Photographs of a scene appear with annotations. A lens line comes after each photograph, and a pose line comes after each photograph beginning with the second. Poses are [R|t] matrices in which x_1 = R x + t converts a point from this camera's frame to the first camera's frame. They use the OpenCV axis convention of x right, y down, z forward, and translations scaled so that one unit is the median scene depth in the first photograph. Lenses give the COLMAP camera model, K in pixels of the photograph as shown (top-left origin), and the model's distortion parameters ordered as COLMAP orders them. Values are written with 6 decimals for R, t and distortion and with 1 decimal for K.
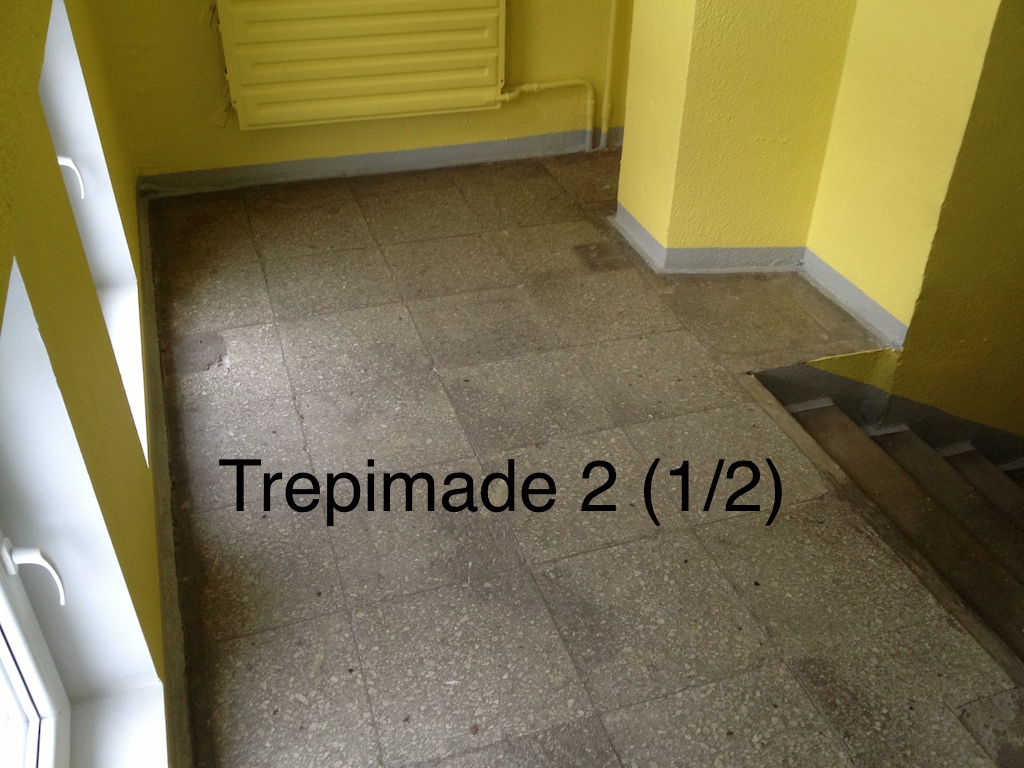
lens RADIAL K [[957.9, 0, 518.1], [0, 957.9, 368.4], [0, 0, 1]] dist [0.136277, -0.279027]
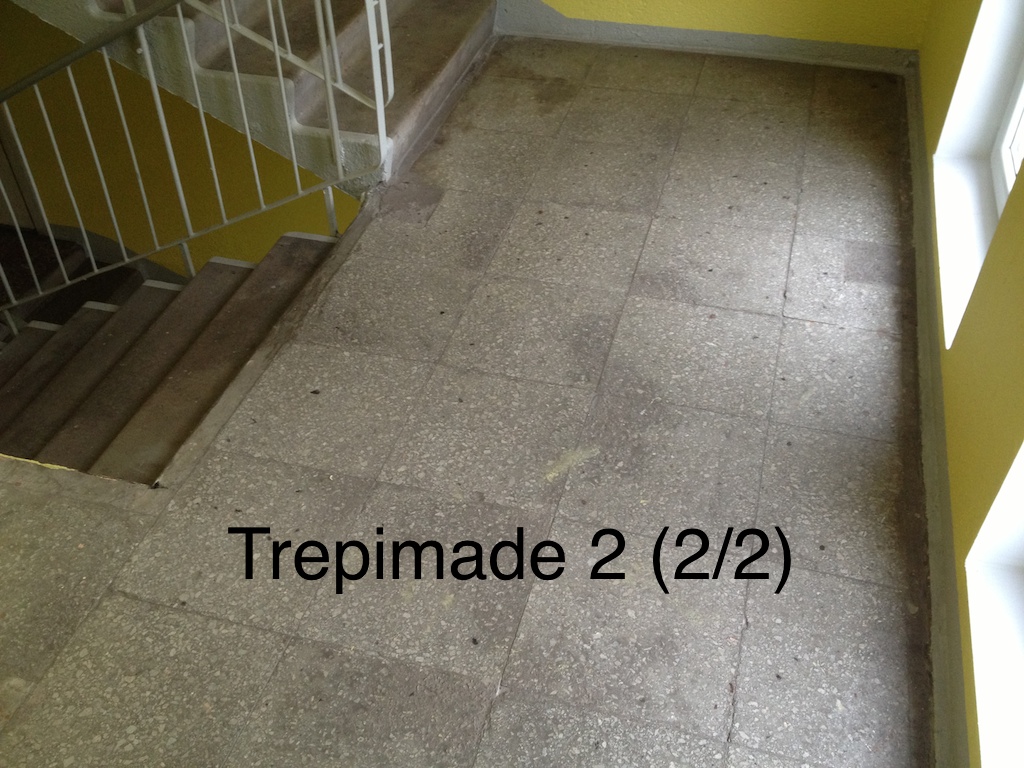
lens RADIAL K [[957.9, 0, 518.1], [0, 957.9, 368.4], [0, 0, 1]] dist [0.136277, -0.279027]
pose [[-0.820763, -0.374930, 0.431017, -0.379972], [0.333266, 0.298546, 0.894318, -0.809094], [-0.463985, 0.877666, -0.120084, 1.176039]]
